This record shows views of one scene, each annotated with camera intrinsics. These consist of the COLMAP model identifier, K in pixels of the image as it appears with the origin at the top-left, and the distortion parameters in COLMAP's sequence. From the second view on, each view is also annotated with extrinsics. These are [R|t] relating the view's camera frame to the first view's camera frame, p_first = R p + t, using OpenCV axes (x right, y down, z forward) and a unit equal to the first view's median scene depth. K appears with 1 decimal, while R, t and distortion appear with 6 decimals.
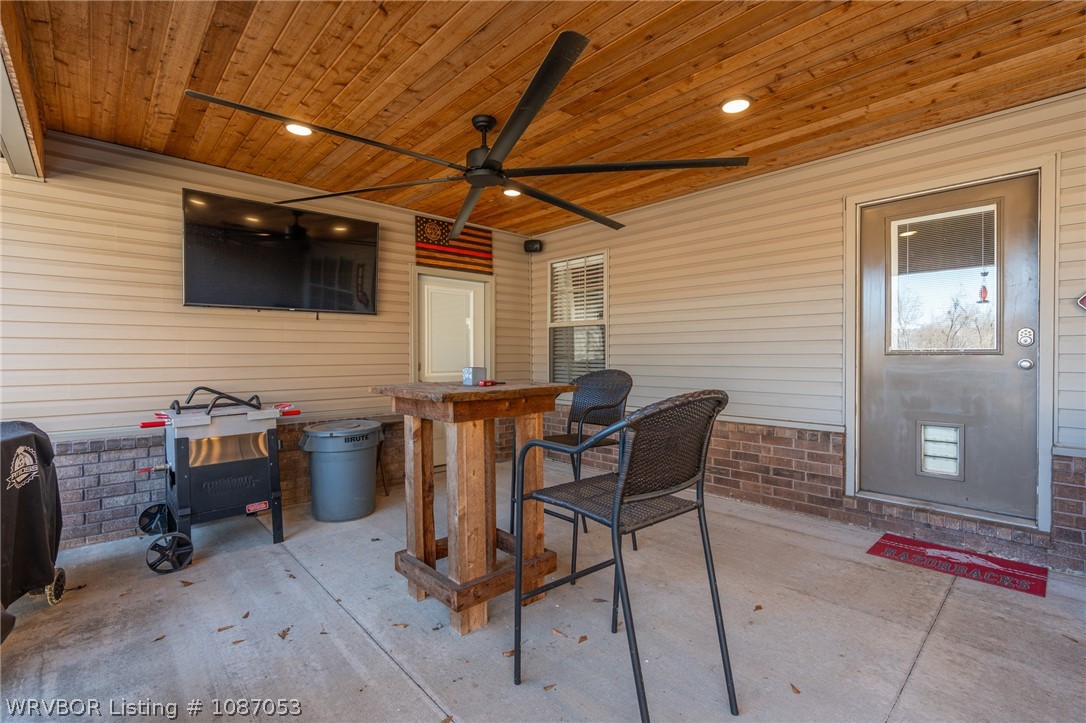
lens RADIAL K [[490.7, 0, 543.0], [0, 490.7, 361.5], [0, 0, 1]] dist [-0.003551, 0.000217]
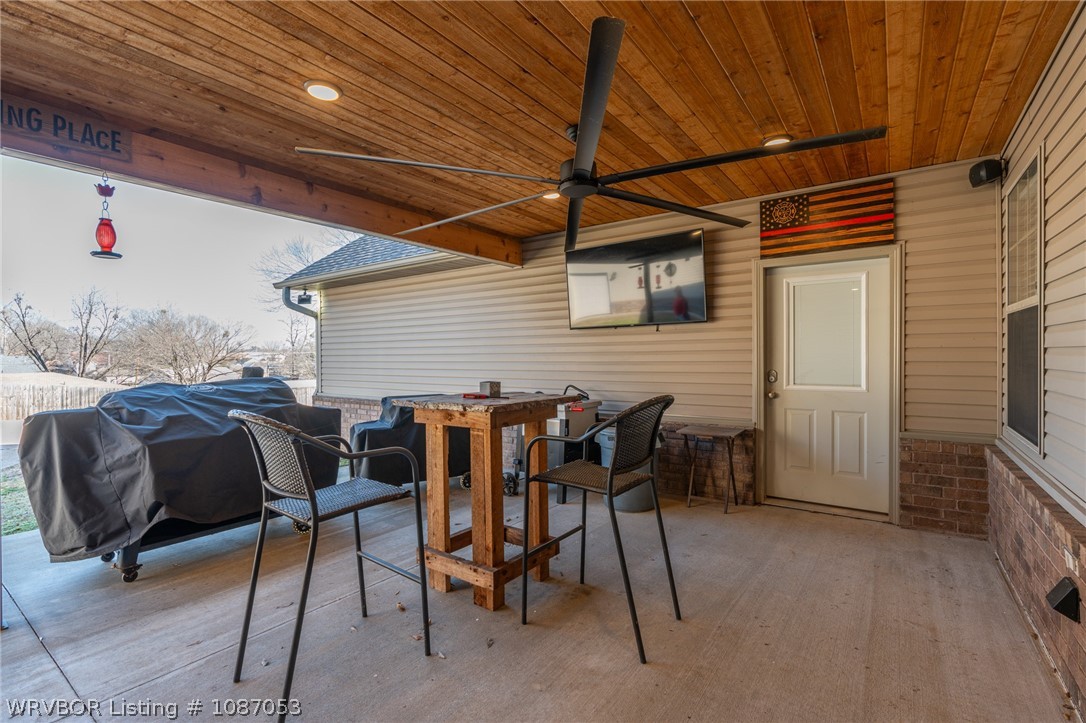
lens RADIAL K [[490.1, 0, 543.7], [0, 490.1, 357.8], [0, 0, 1]] dist [-0.004113, 0.000048]
pose [[0.195425, -0.003061, -0.980714, 0.695558], [-0.012076, 0.999912, -0.005527, -0.018713], [0.980644, 0.012923, 0.195371, 0.628099]]
